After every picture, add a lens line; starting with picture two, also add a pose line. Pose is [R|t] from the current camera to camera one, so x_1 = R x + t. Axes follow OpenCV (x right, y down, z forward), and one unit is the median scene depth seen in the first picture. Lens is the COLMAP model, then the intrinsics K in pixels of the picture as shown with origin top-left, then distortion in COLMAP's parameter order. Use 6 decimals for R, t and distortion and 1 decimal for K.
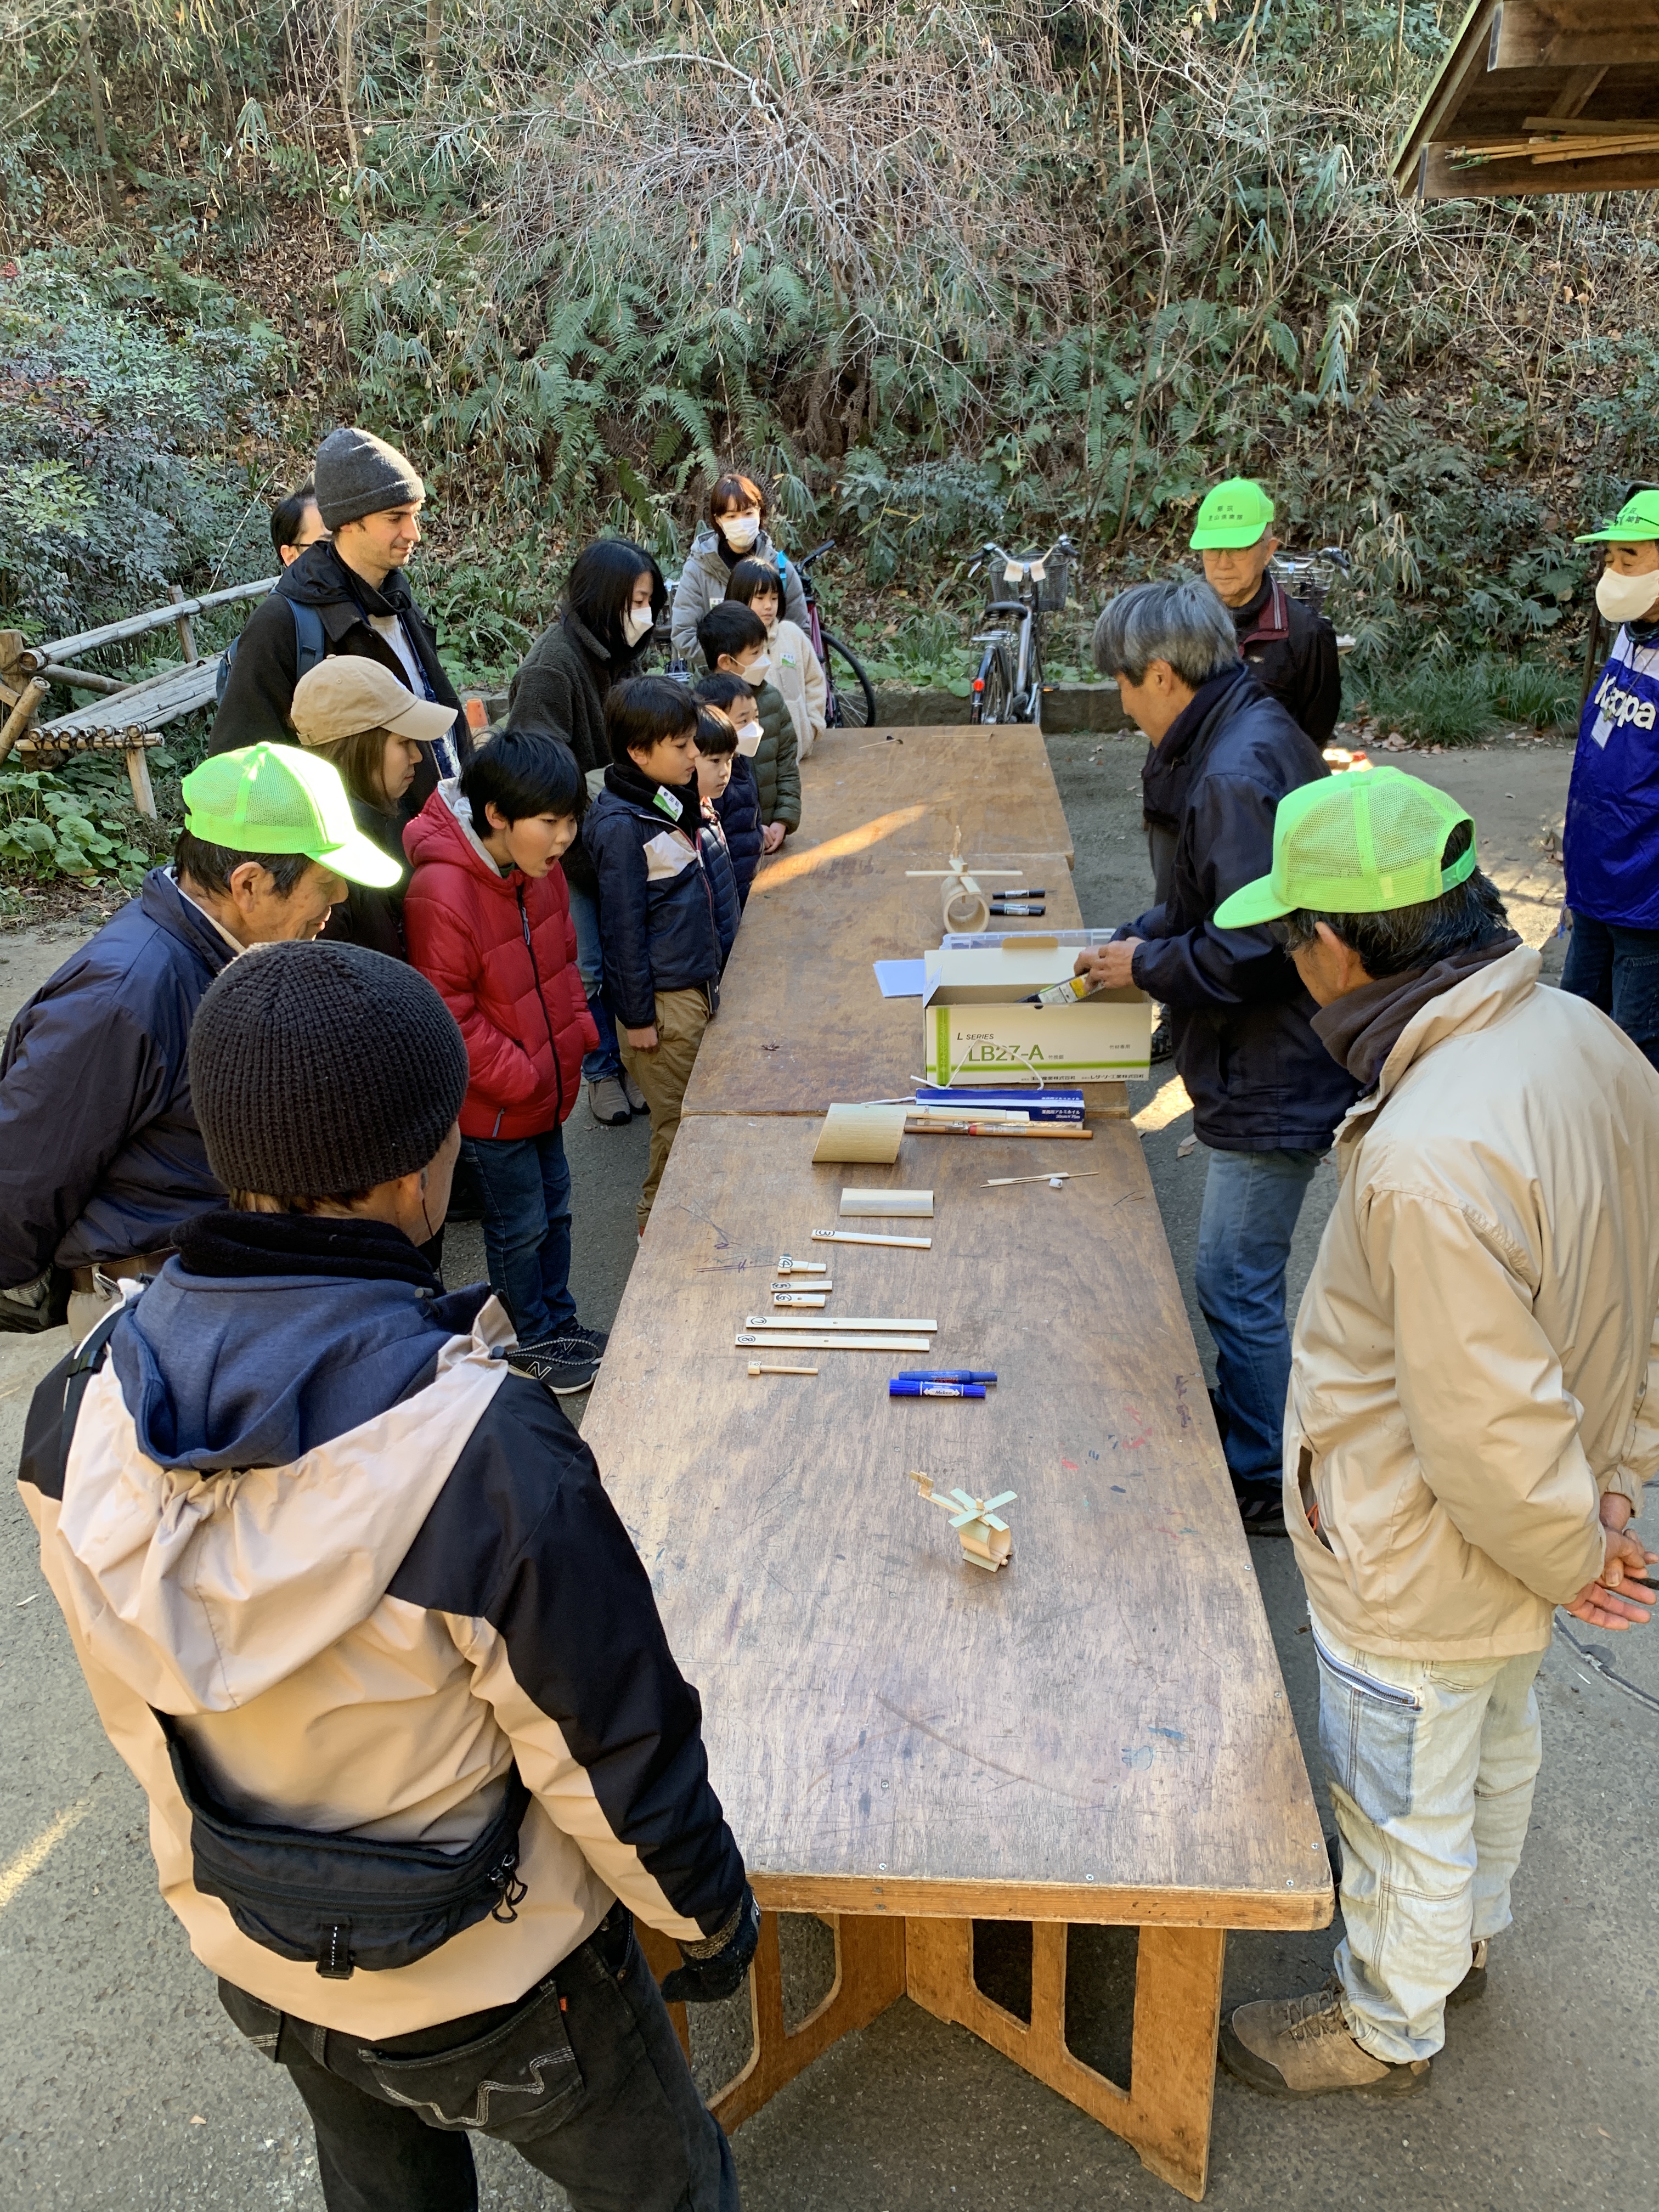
lens RADIAL K [[1671.9, 0, 849.4], [0, 1671.9, 1092.6], [0, 0, 1]] dist [0.029305, -0.017501]
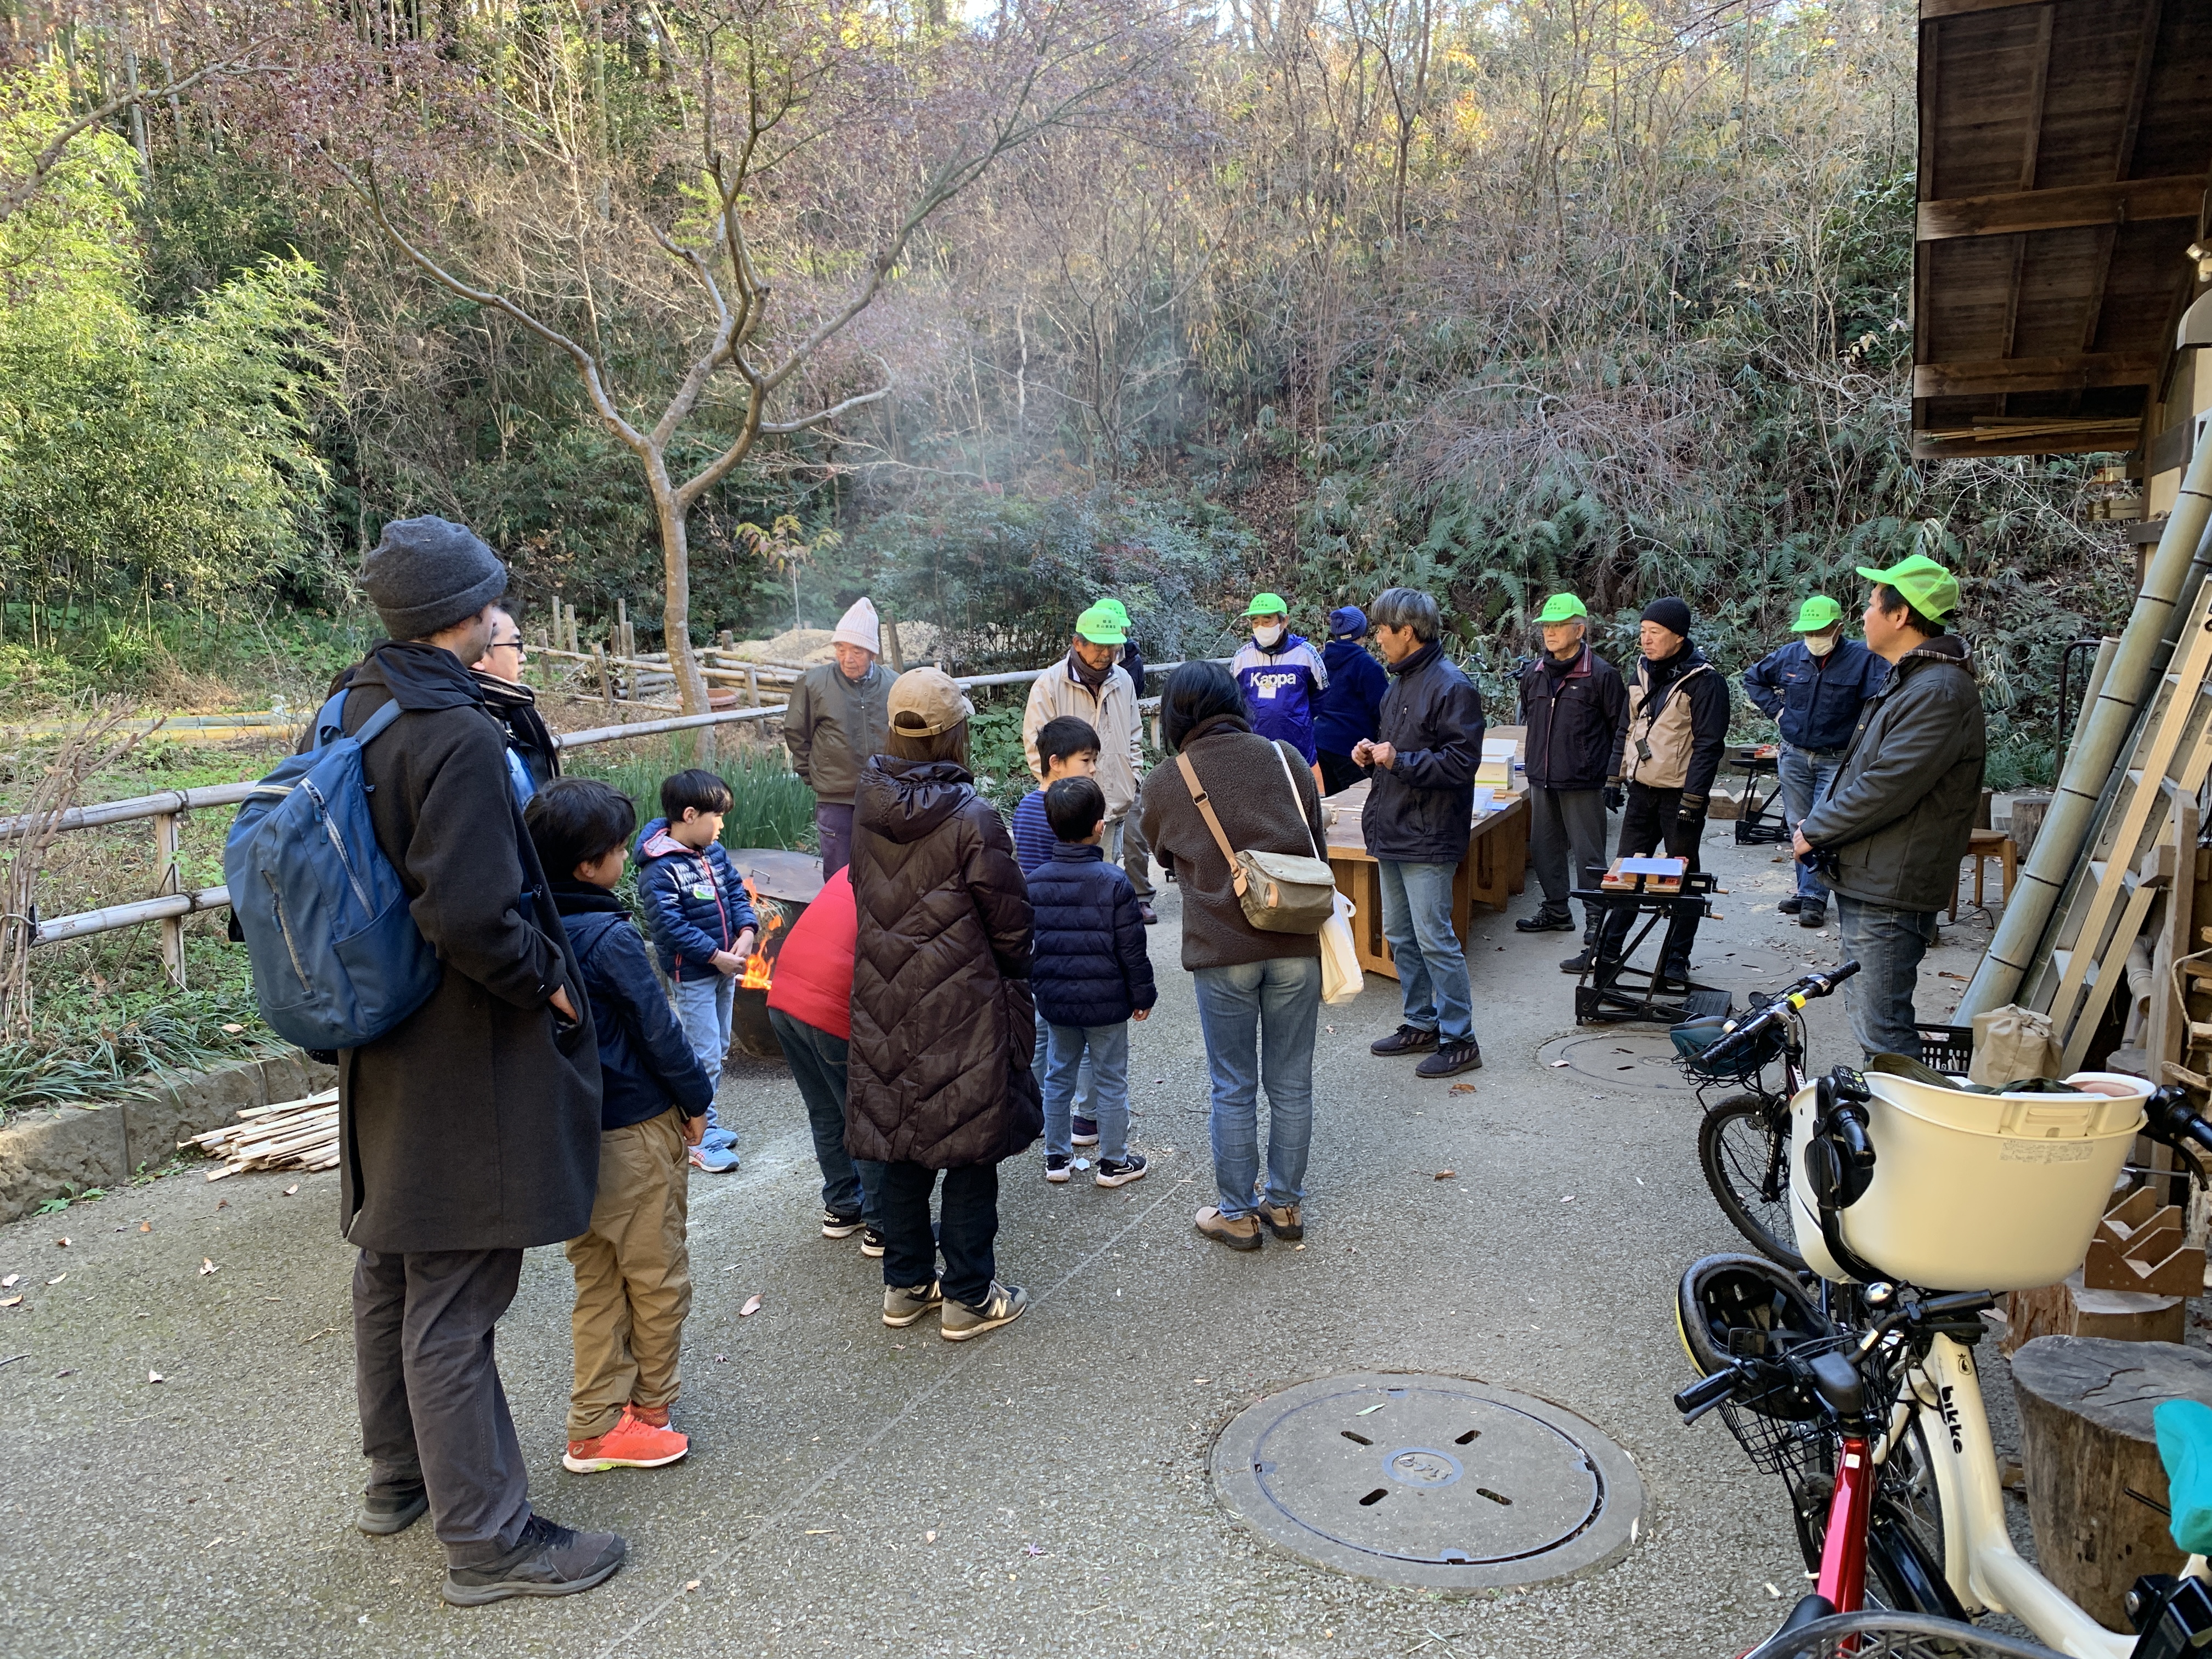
lens RADIAL K [[1671.9, 0, 1105.8], [0, 1671.9, 840.0], [0, 0, 1]] dist [0.029305, -0.017501]
pose [[0.924535, 0.074362, -0.373773, 0.143136], [-0.165711, 0.961648, -0.218571, 0.196238], [0.343185, 0.264015, 0.901399, -0.403060]]
